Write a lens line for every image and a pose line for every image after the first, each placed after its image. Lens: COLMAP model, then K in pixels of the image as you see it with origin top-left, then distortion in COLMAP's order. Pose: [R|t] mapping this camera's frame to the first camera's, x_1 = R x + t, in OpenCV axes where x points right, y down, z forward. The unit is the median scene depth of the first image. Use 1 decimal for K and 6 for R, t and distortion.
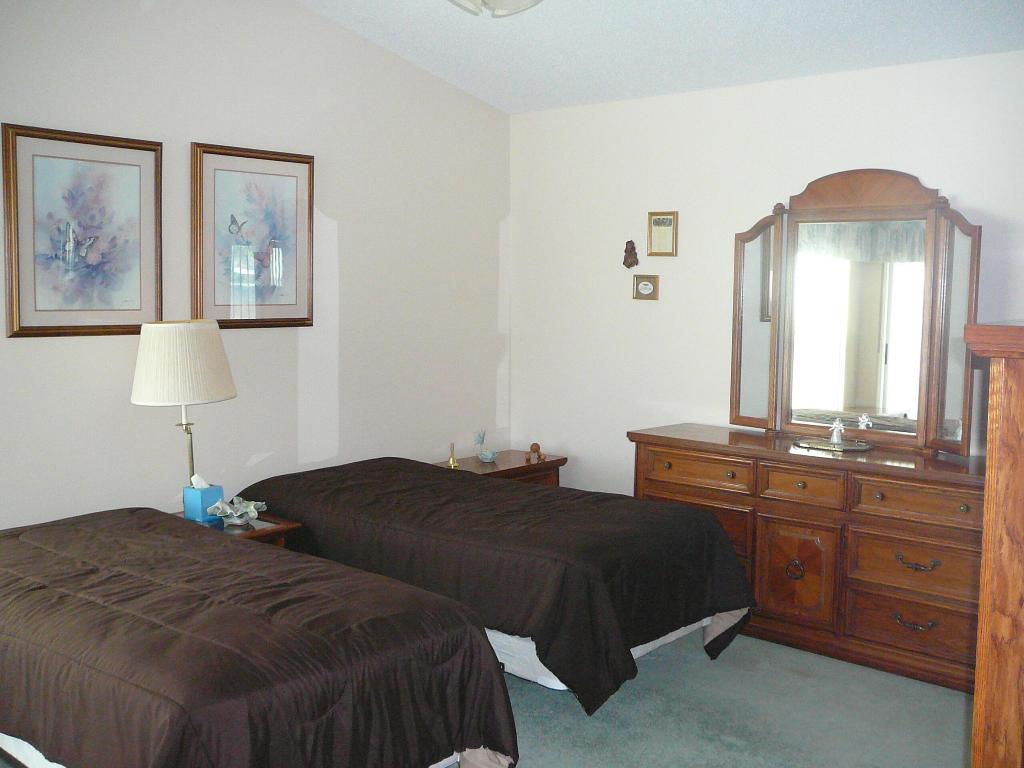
lens RADIAL K [[1063.6, 0, 524.6], [0, 1063.6, 382.4], [0, 0, 1]] dist [-0.106201, 0.182577]
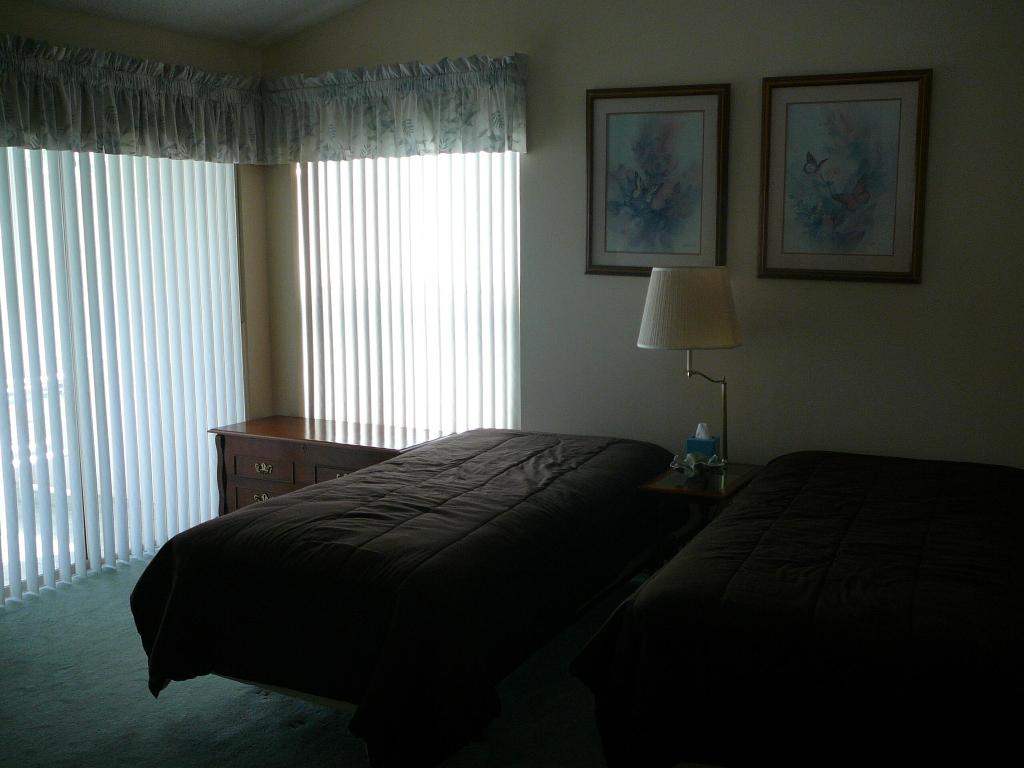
lens RADIAL K [[1063.6, 0, 524.6], [0, 1063.6, 382.4], [0, 0, 1]] dist [-0.106201, 0.182577]
pose [[0.227576, 0.140244, -0.963608, 0.619615], [-0.092852, 0.988191, 0.121893, -0.058289], [0.969323, 0.061733, 0.237910, 0.627359]]
